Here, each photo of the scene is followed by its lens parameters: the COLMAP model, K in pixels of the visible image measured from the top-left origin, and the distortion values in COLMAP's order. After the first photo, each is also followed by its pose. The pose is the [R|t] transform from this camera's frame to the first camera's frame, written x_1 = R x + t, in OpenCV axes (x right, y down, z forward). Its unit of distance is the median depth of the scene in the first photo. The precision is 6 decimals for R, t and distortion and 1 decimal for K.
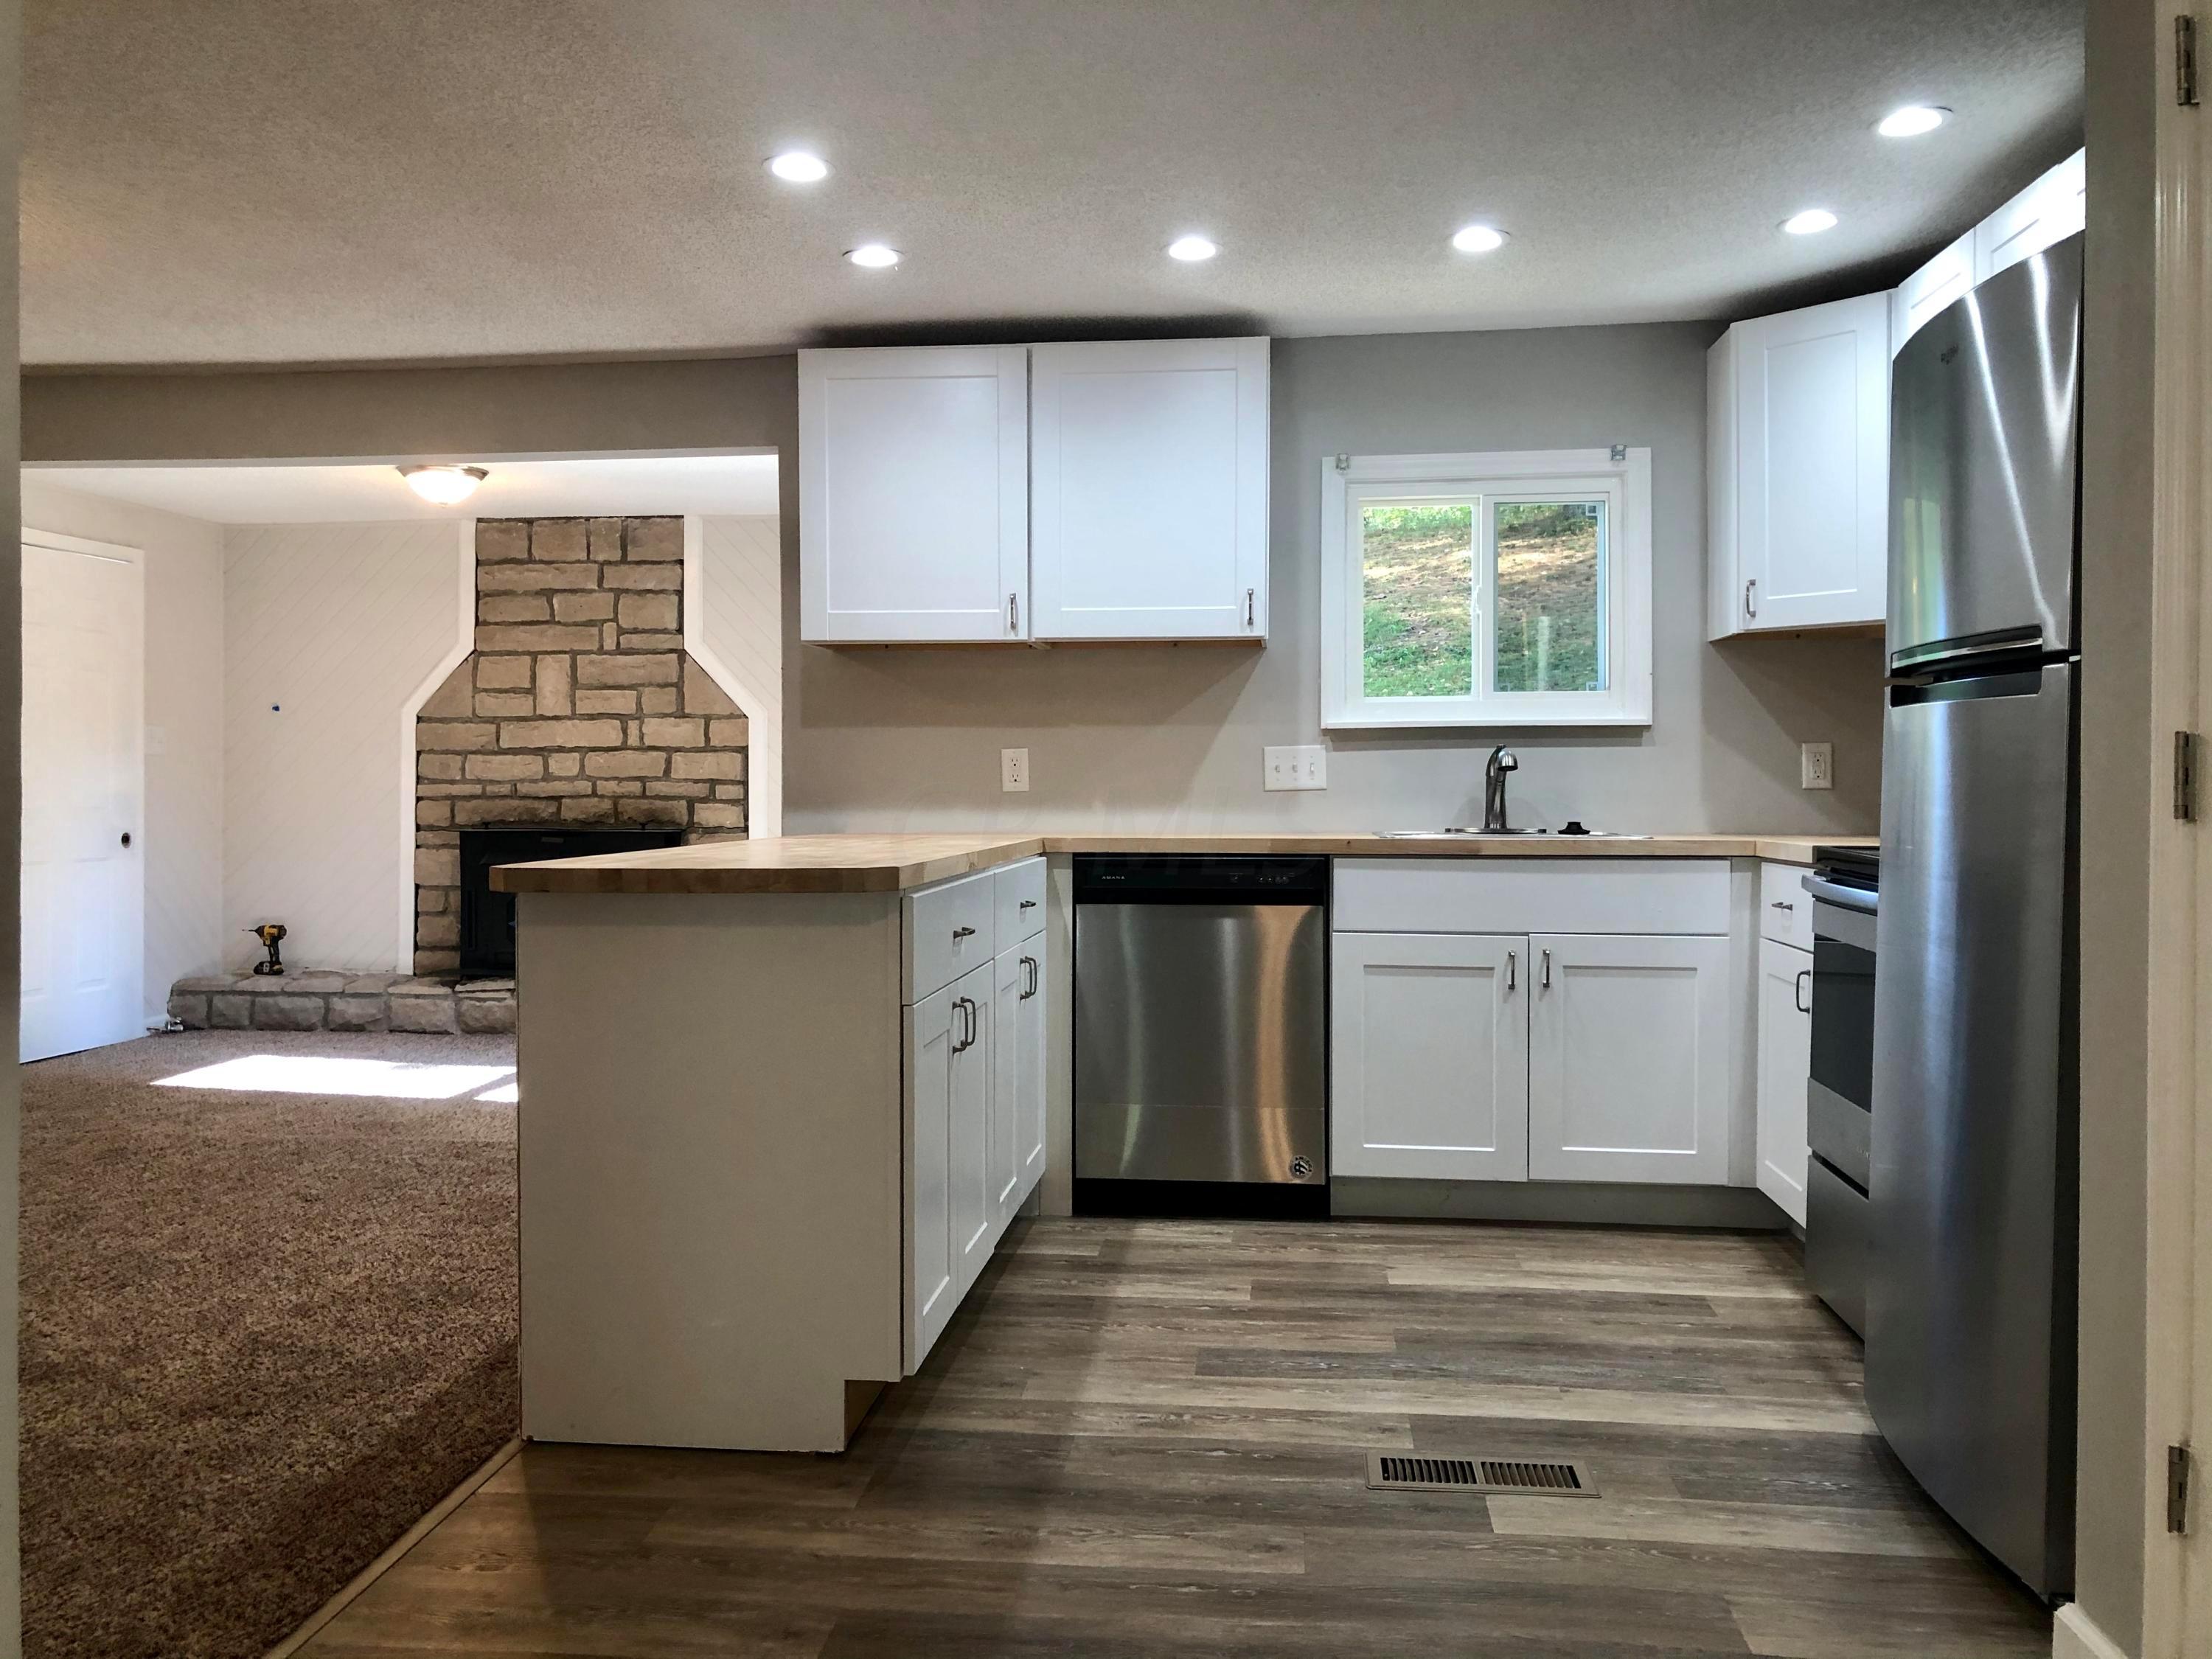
lens RADIAL K [[1786.3, 0, 1106.8], [0, 1786.3, 817.2], [0, 0, 1]] dist [0.035910, -0.045250]
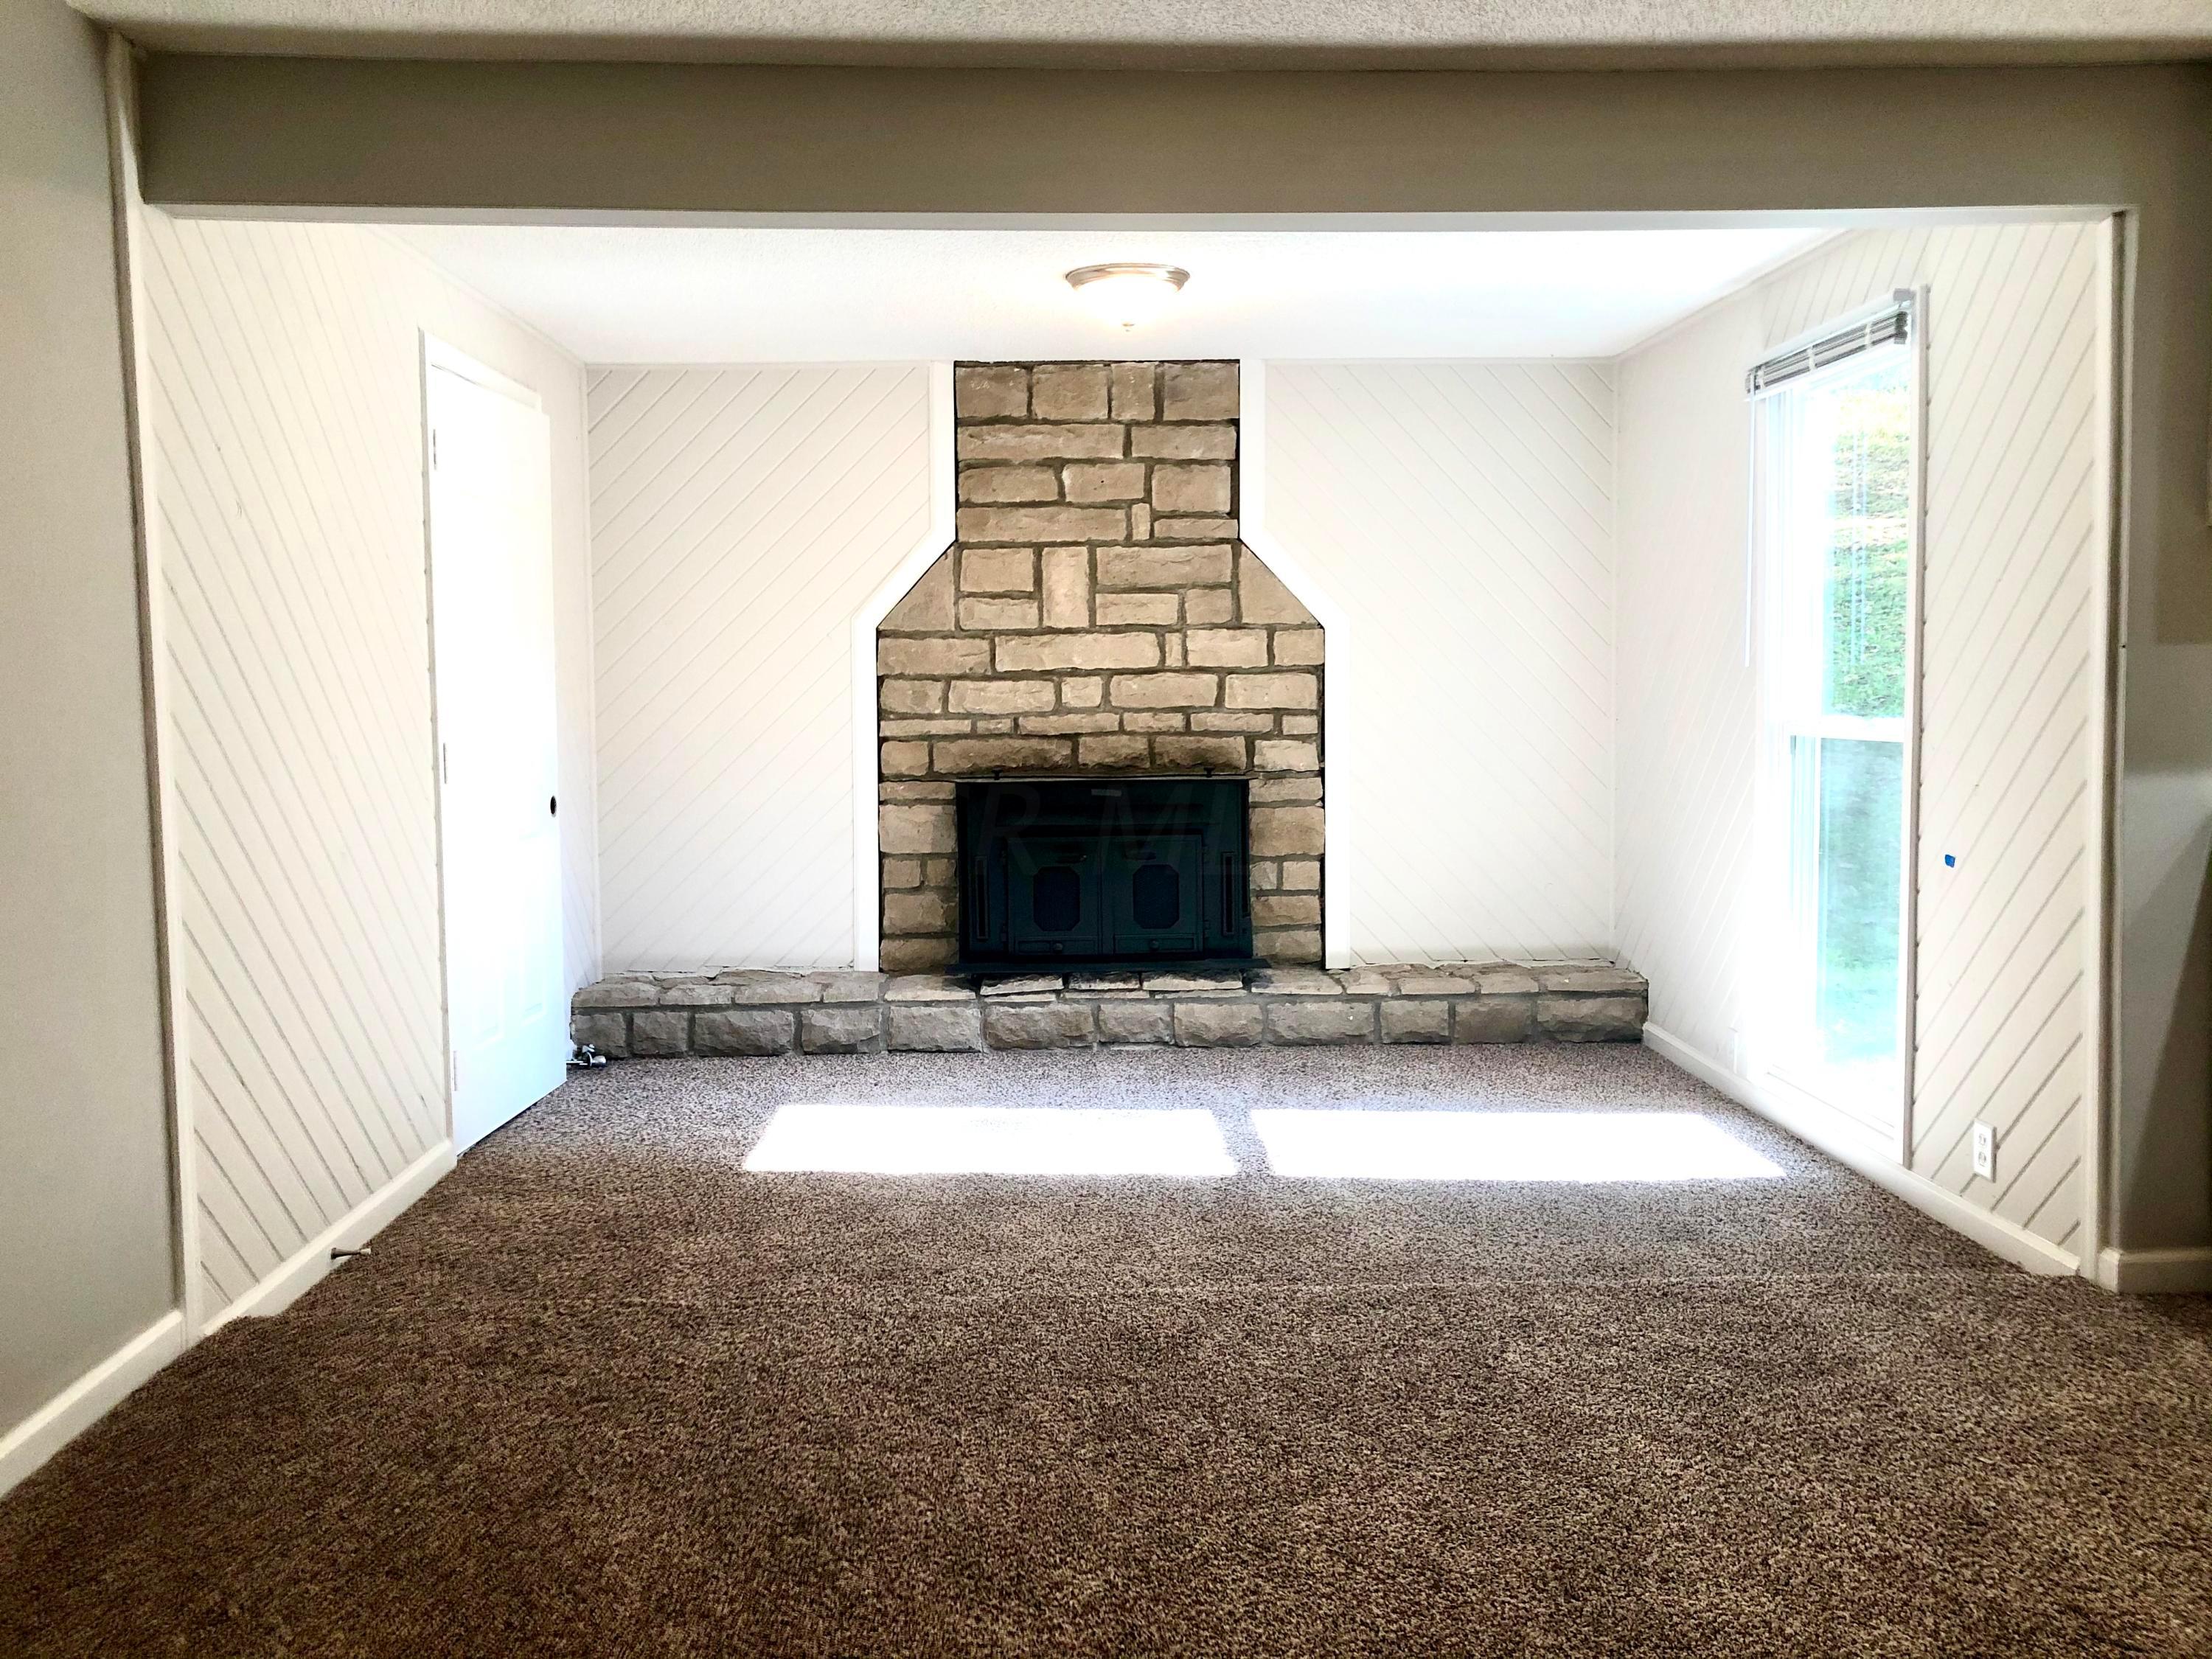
lens RADIAL K [[1786.3, 0, 1201.8], [0, 1786.3, 853.8], [0, 0, 1]] dist [0.035910, -0.045250]
pose [[0.986868, -0.028615, 0.158974, -0.376664], [0.016429, 0.996861, 0.077447, -0.018931], [-0.160691, -0.073818, 0.984240, 0.238345]]
